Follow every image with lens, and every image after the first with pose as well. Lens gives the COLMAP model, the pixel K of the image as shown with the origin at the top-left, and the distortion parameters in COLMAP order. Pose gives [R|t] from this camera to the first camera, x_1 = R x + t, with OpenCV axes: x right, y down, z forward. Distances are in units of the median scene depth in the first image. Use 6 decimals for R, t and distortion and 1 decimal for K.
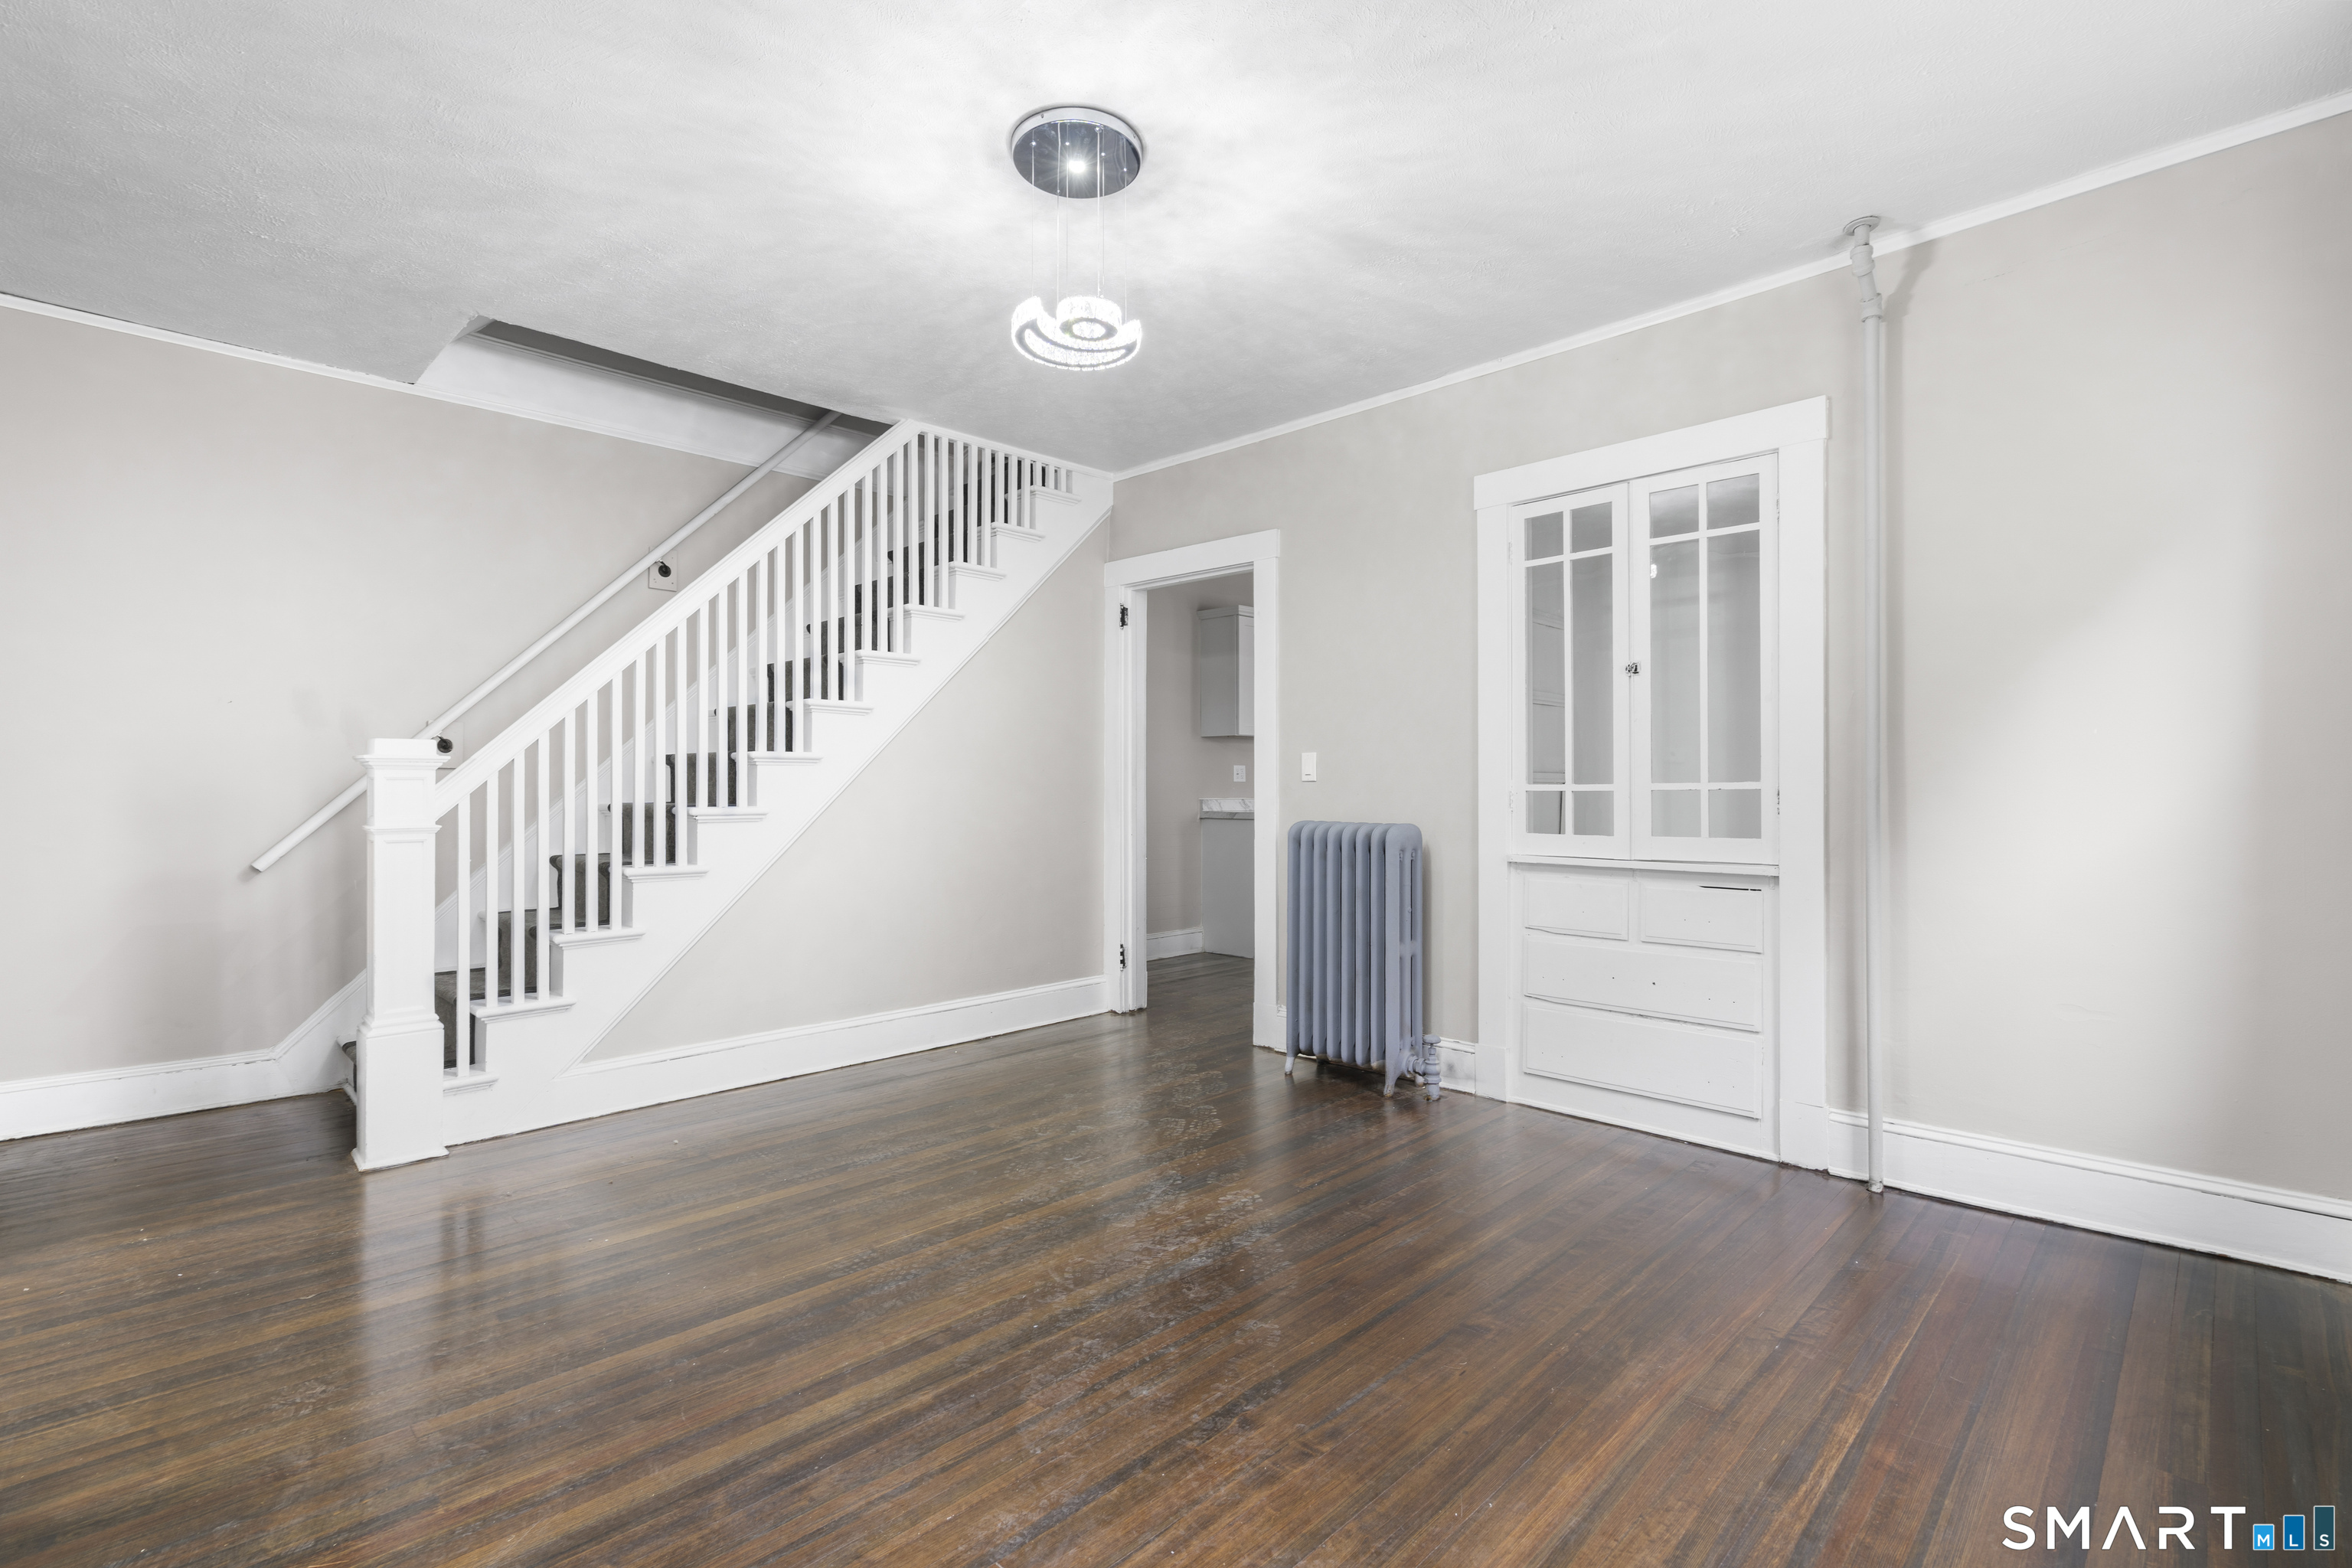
lens RADIAL K [[1061.6, 0, 1175.2], [0, 1061.6, 781.0], [0, 0, 1]] dist [-0.008479, 0.002223]
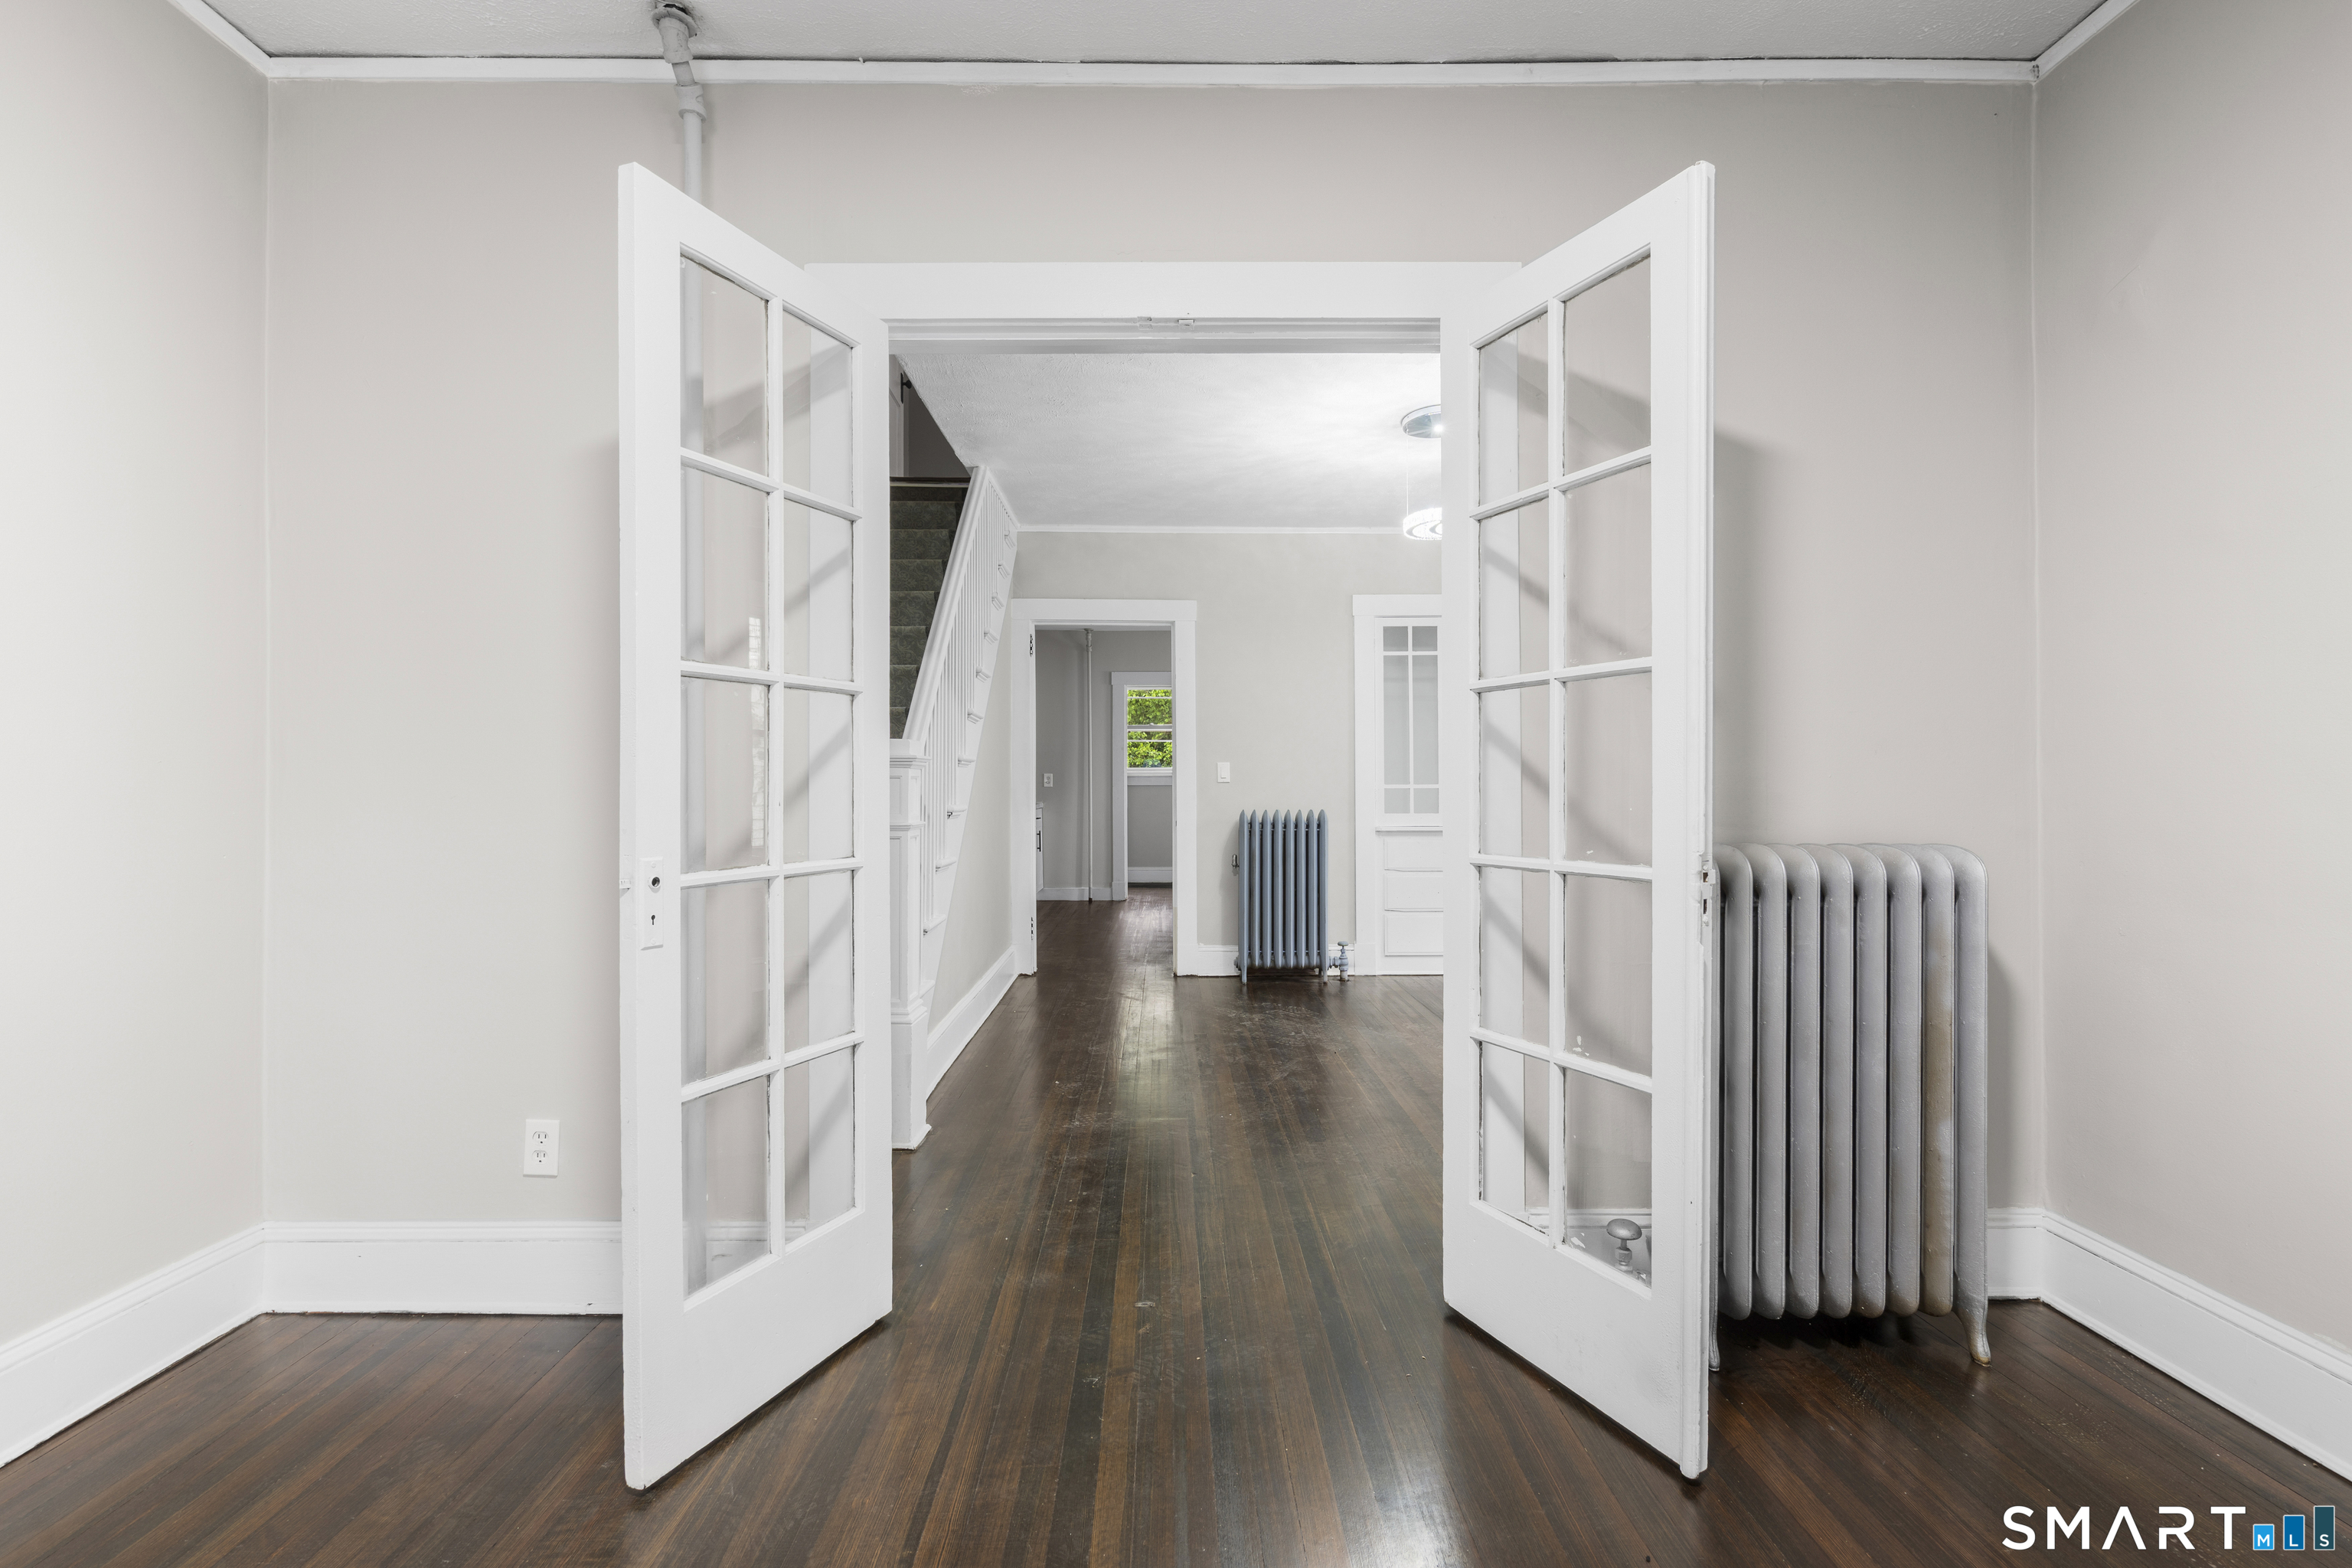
lens RADIAL K [[1061.6, 0, 1158.5], [0, 1061.6, 789.9], [0, 0, 1]] dist [-0.008479, 0.002223]
pose [[0.703848, -0.002266, 0.710347, -1.113149], [0.001782, 0.999997, 0.001424, 0.009026], [-0.710348, 0.000264, 0.703850, 0.070421]]
